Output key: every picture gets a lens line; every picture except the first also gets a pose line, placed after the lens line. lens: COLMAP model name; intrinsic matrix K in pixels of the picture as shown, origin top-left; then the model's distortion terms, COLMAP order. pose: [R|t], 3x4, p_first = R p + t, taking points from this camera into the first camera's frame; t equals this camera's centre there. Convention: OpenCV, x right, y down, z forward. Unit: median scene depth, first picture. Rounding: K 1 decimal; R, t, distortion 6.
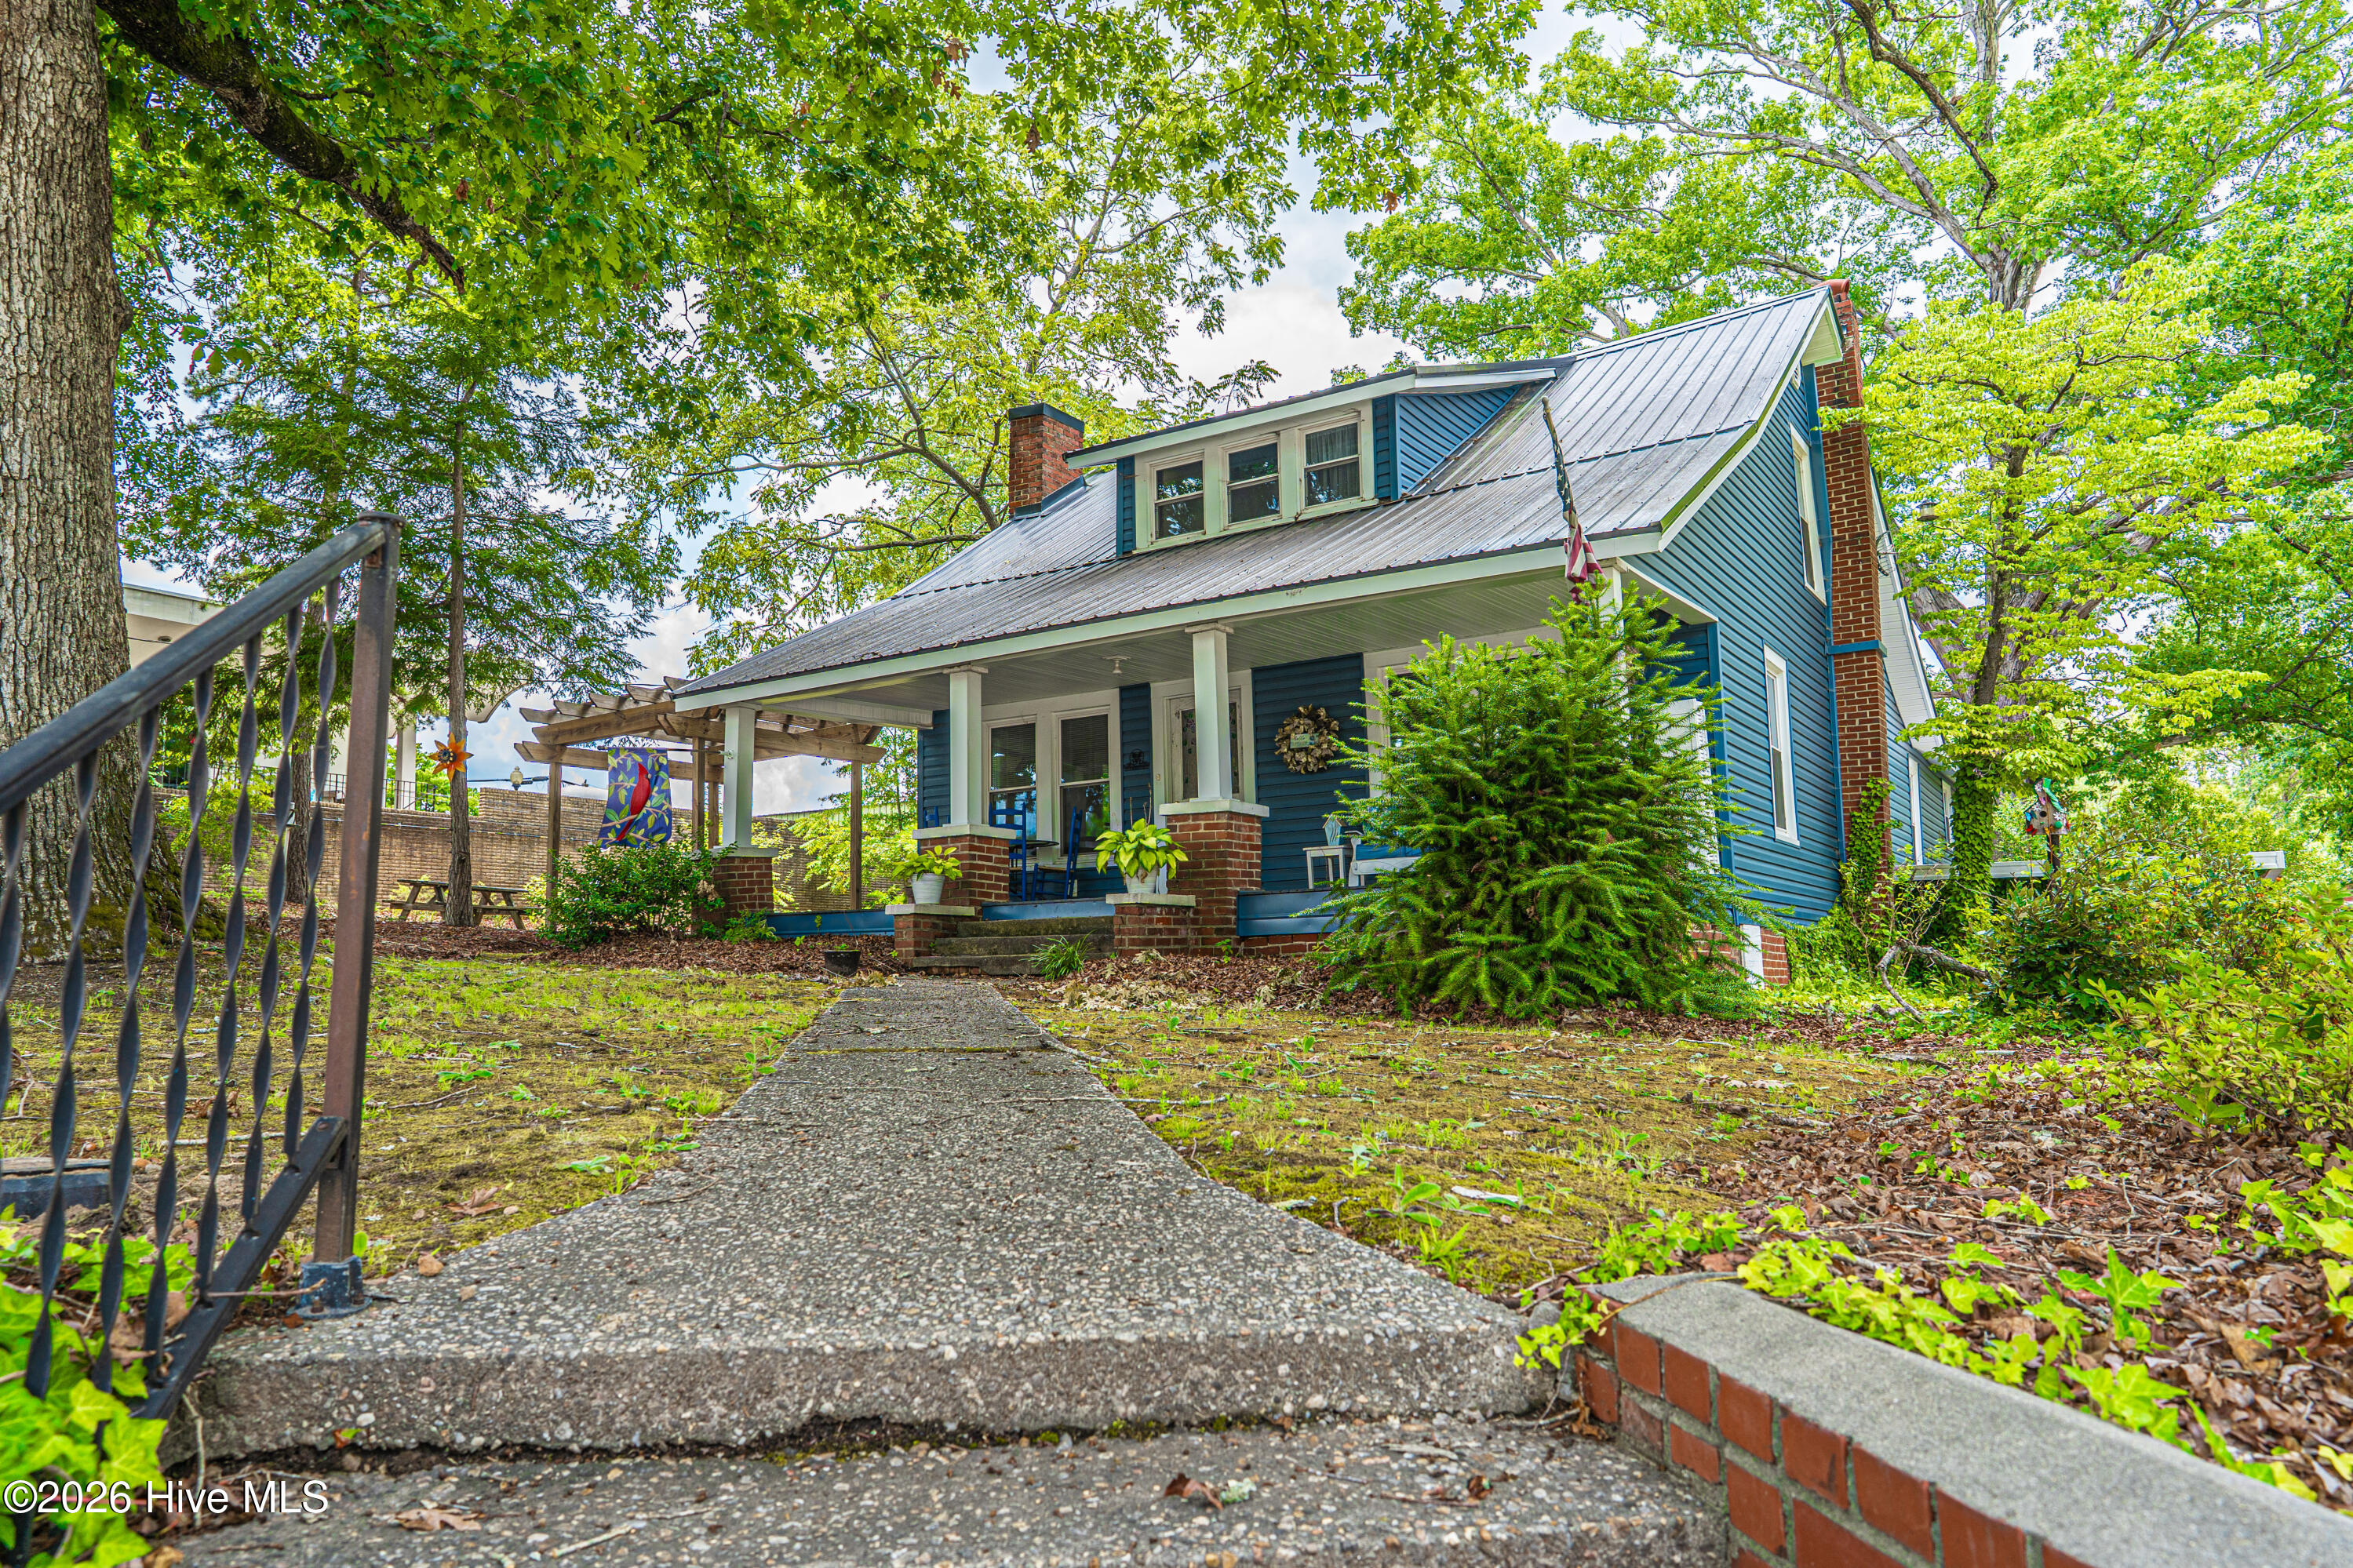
lens RADIAL K [[1616.2, 0, 1176.5], [0, 1616.2, 784.0], [0, 0, 1]] dist [0.003293, 0.001766]
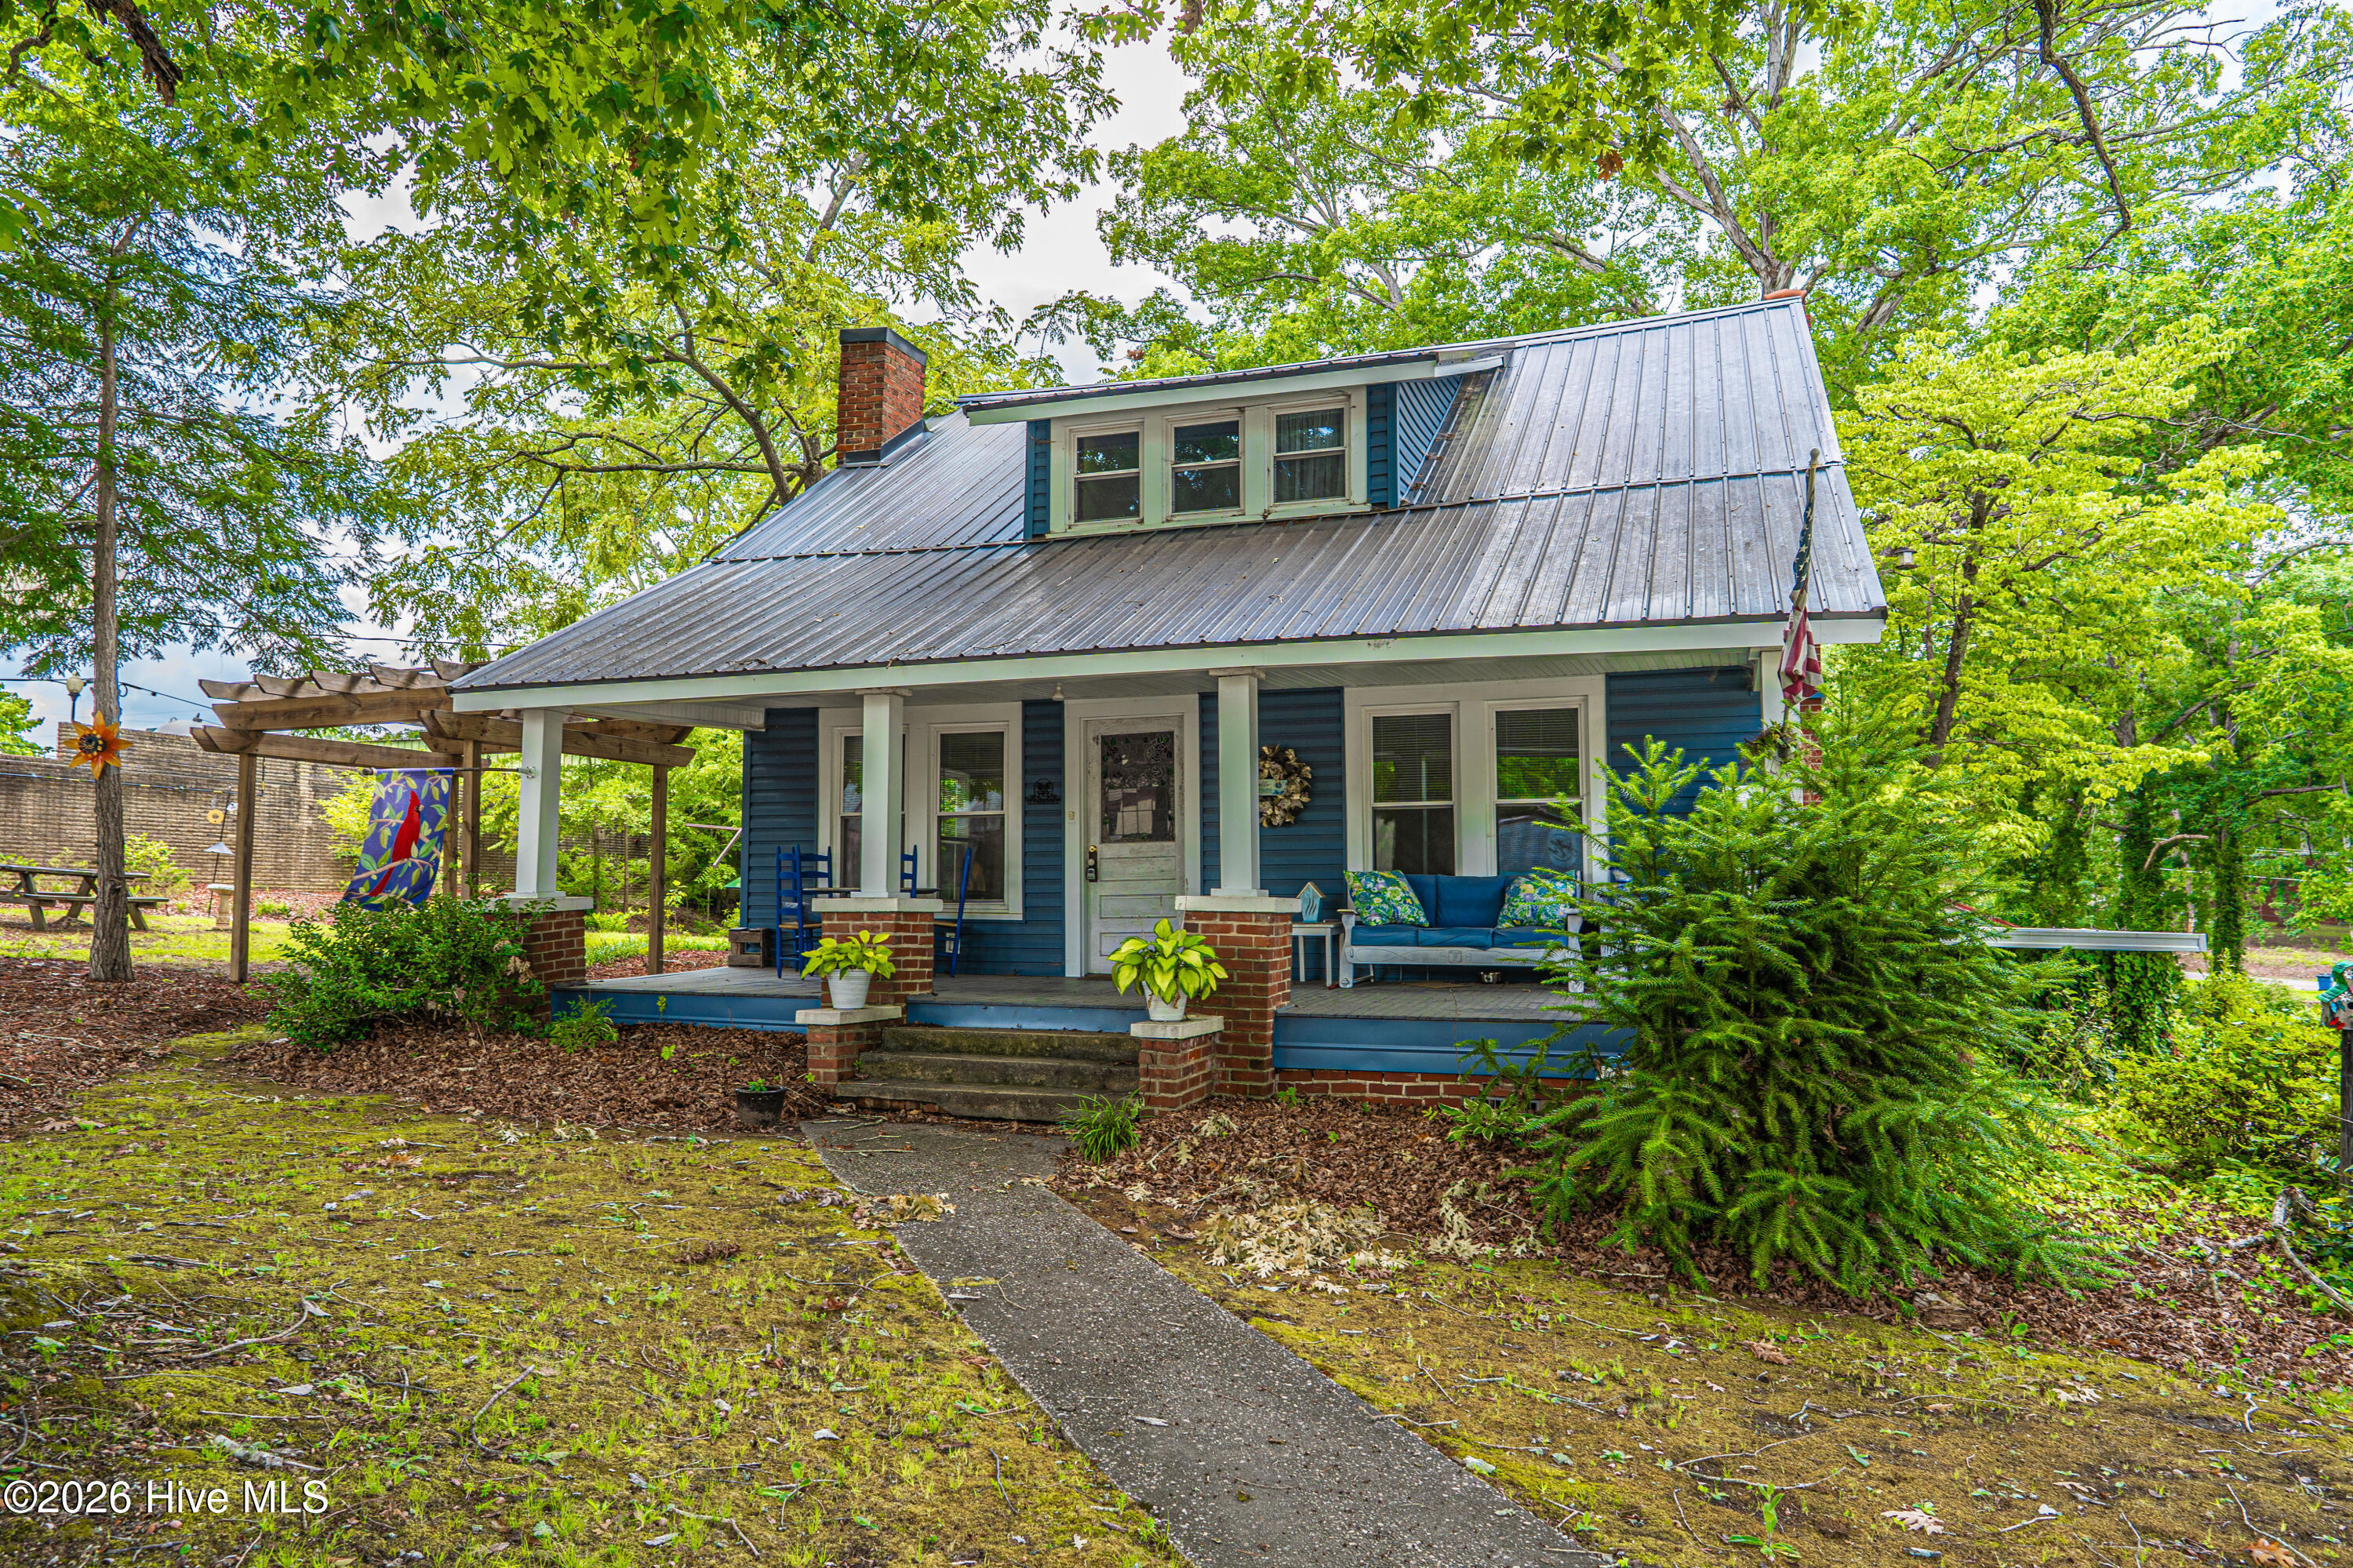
lens RADIAL K [[1621.7, 0, 1178.8], [0, 1621.7, 790.8], [0, 0, 1]] dist [-0.002395, 0.004664]
pose [[0.972074, 0.038925, 0.231425, -0.131608], [-0.051284, 0.997548, 0.047630, -0.051701], [-0.229004, -0.058169, 0.971686, 0.161924]]
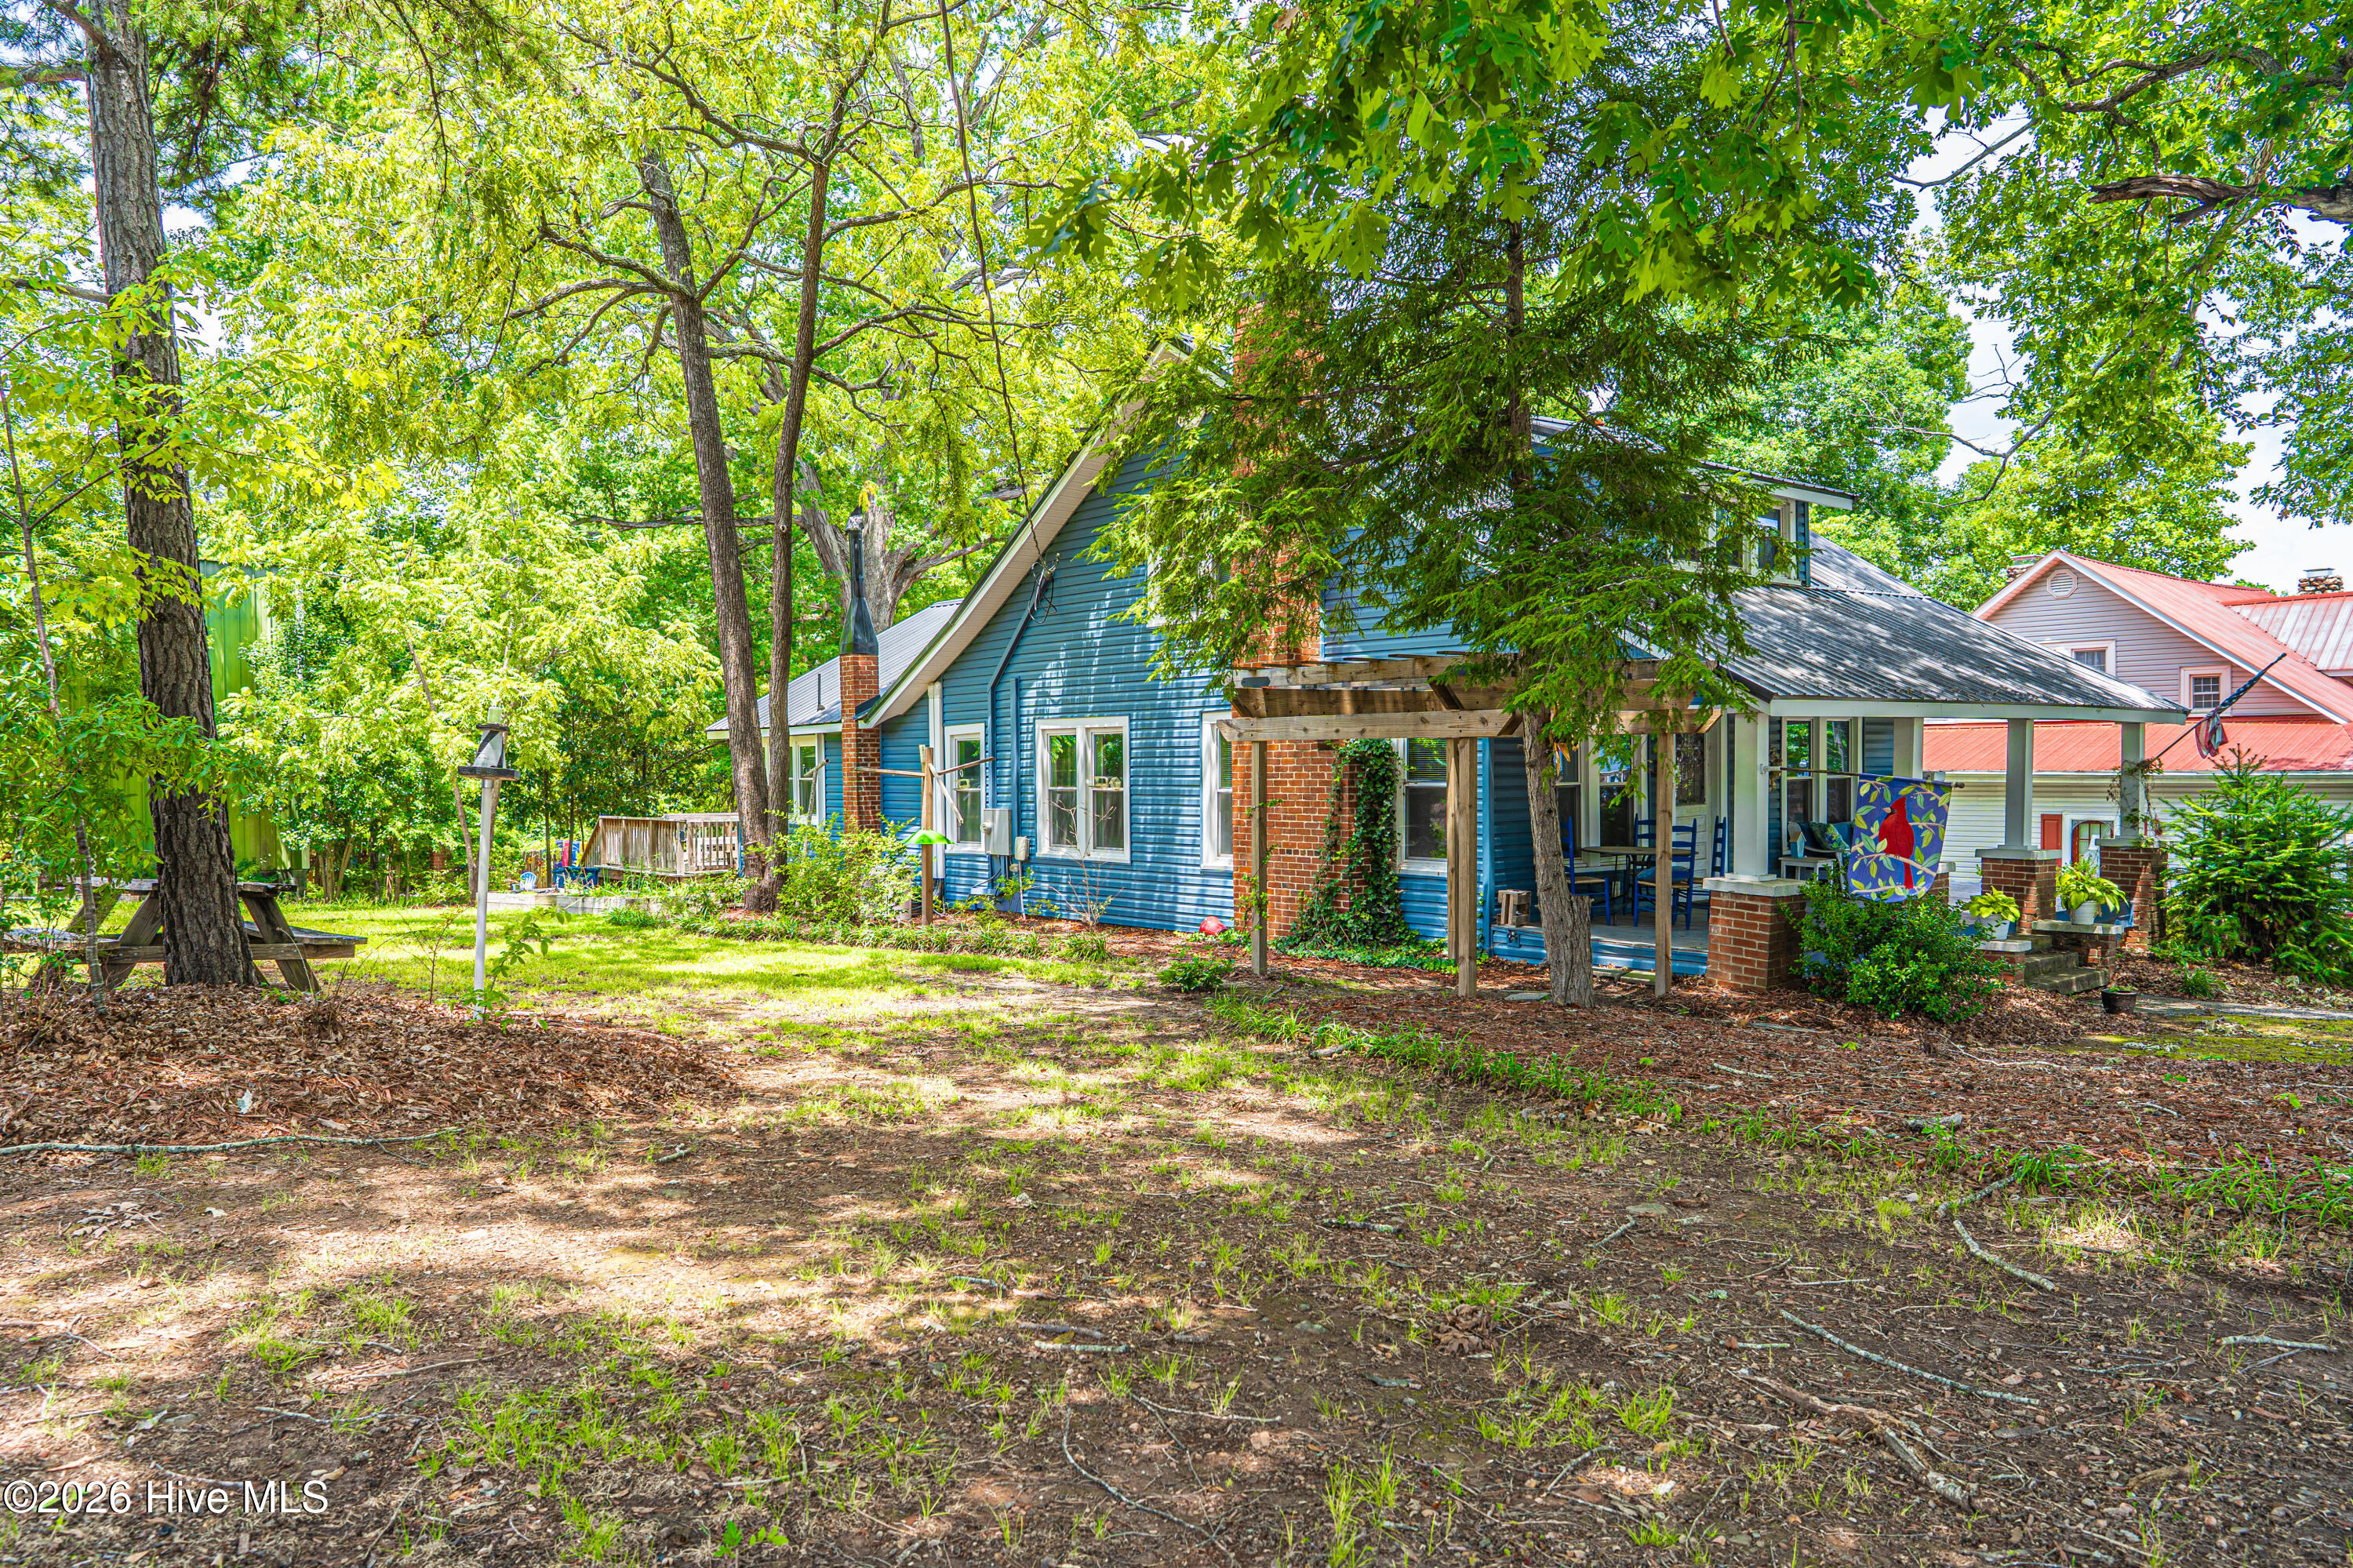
lens RADIAL K [[1592.9, 0, 1159.3], [0, 1592.9, 795.9], [0, 0, 1]] dist [0.002550, 0.000603]
pose [[0.290125, 0.003250, 0.956983, -0.990218], [-0.113747, 0.993023, 0.031111, 0.007379], [-0.950205, -0.117880, 0.288470, 0.893950]]
